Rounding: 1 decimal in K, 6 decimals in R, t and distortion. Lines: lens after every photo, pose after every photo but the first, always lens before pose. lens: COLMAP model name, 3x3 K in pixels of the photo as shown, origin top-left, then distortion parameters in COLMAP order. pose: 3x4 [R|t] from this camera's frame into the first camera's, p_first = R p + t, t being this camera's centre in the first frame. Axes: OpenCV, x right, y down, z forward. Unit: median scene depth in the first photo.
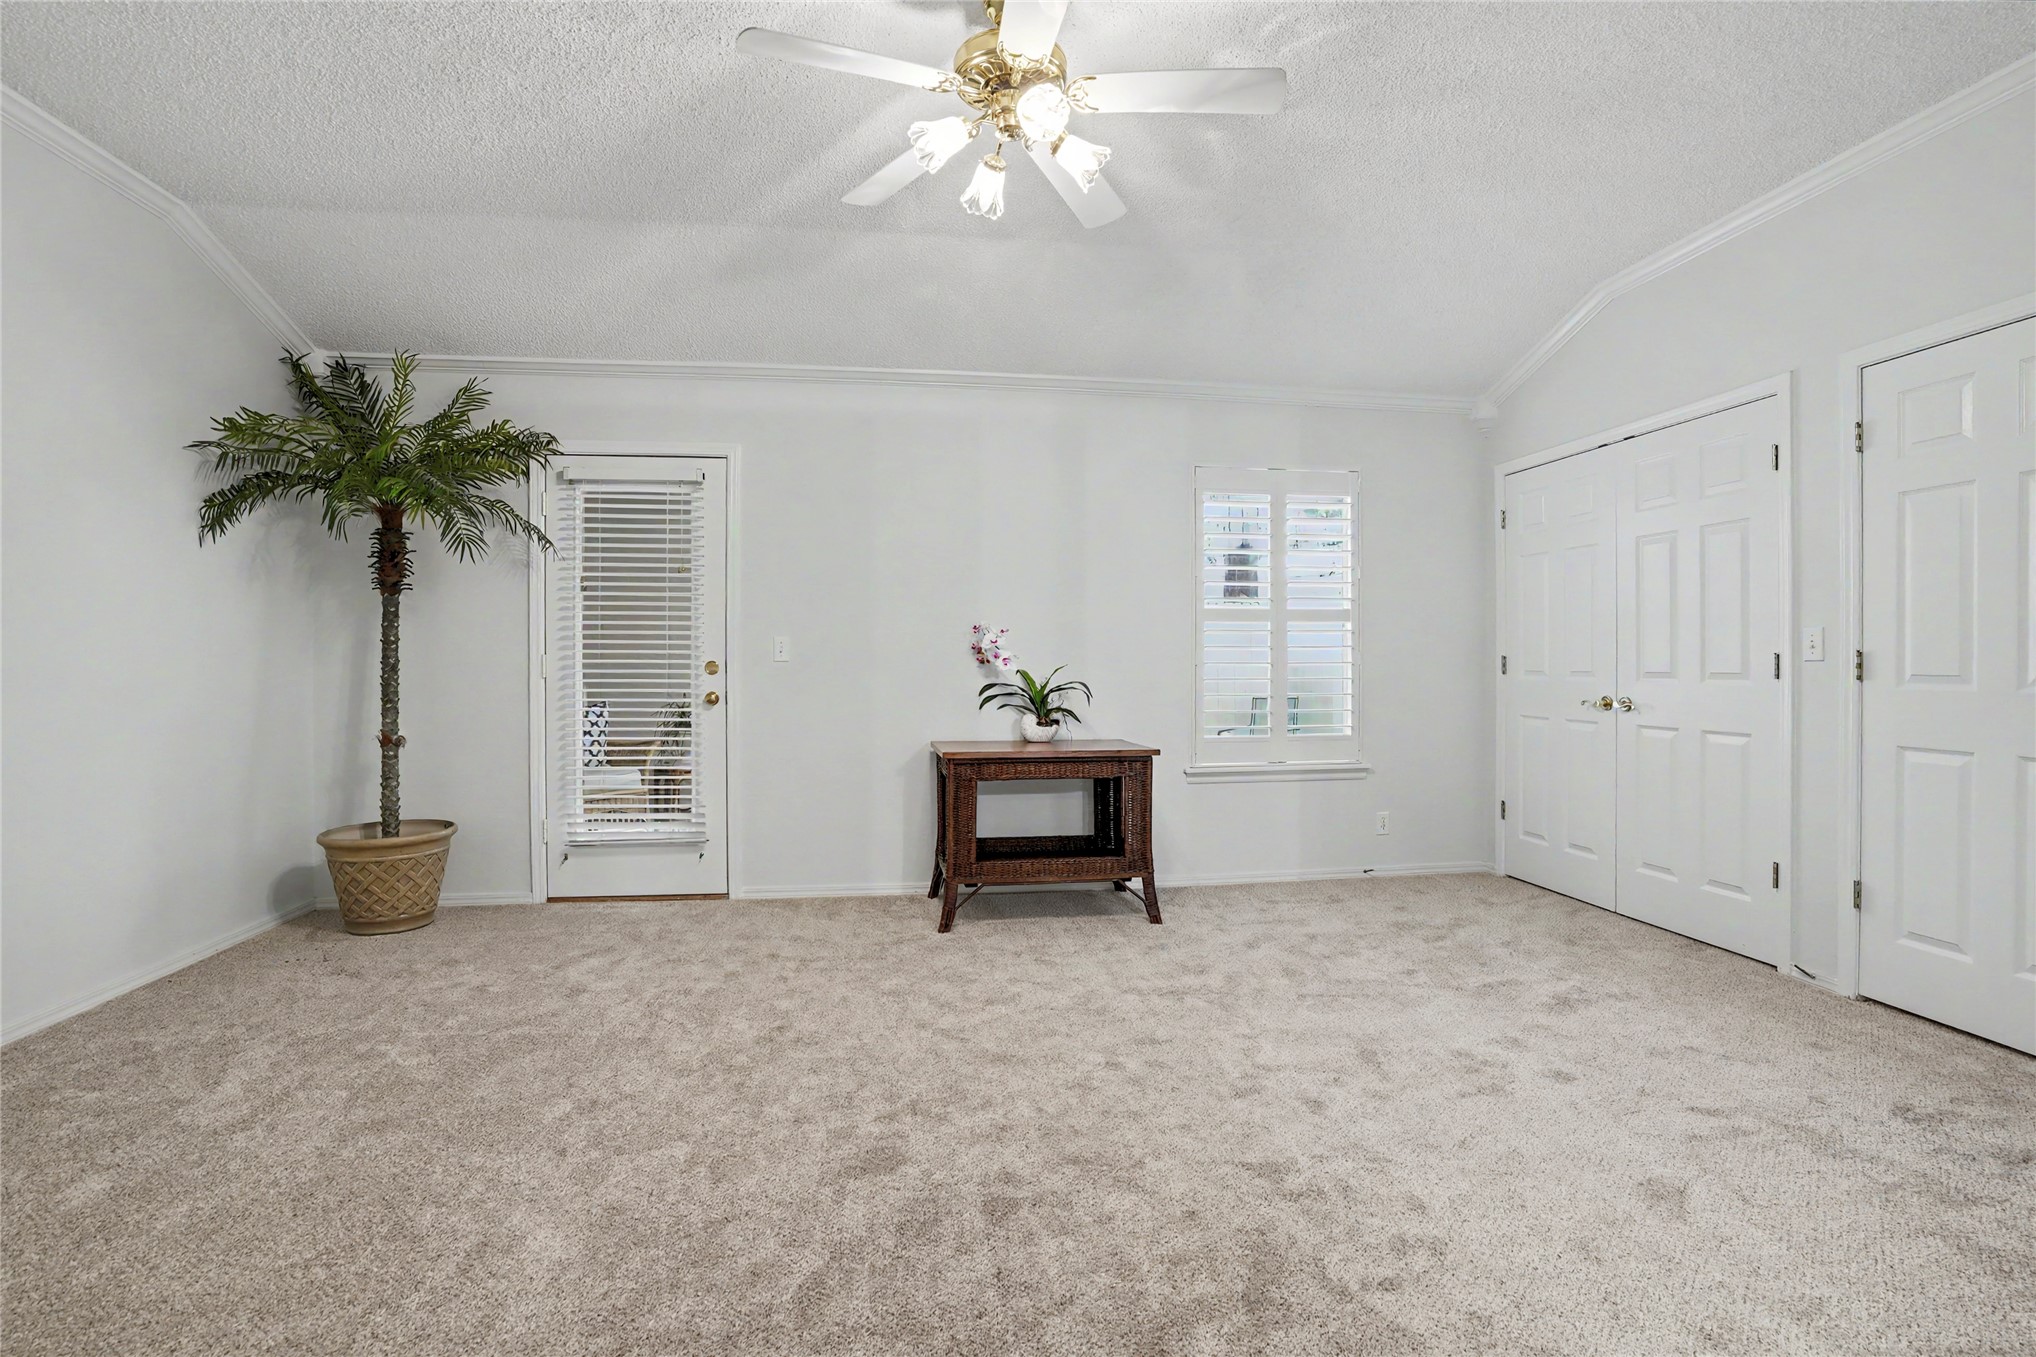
lens RADIAL K [[975.1, 0, 1014.9], [0, 975.1, 668.4], [0, 0, 1]] dist [-0.038055, 0.009727]
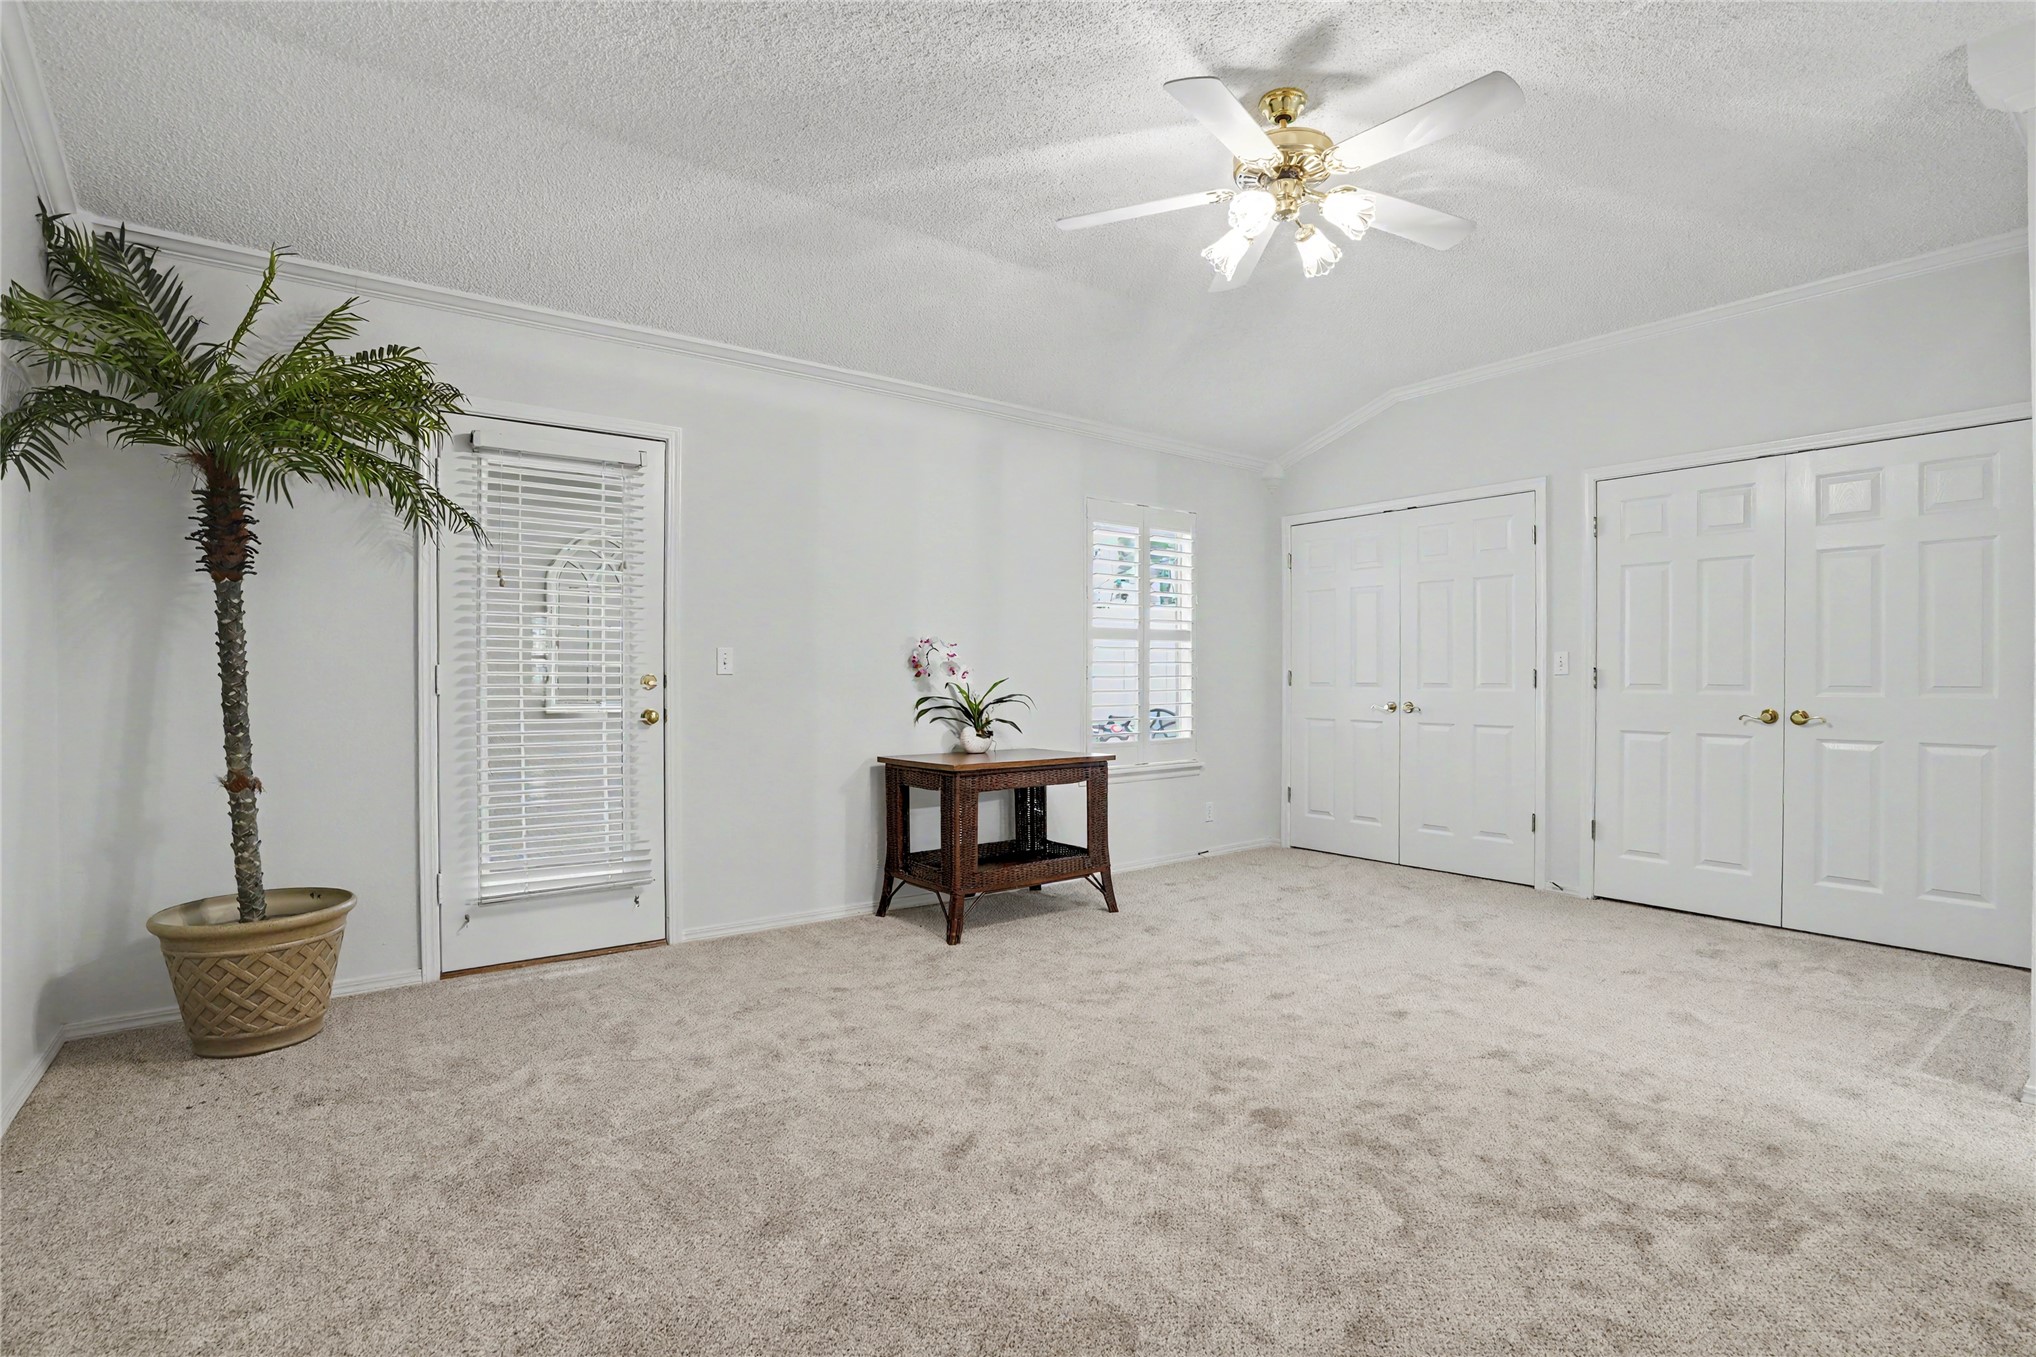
lens RADIAL K [[975.1, 0, 1034.5], [0, 975.1, 693.6], [0, 0, 1]] dist [-0.038055, 0.009727]
pose [[0.867907, -0.008243, 0.496658, -0.478516], [0.002680, 0.999925, 0.011914, 0.000743], [-0.496719, -0.009009, 0.867865, 0.084838]]
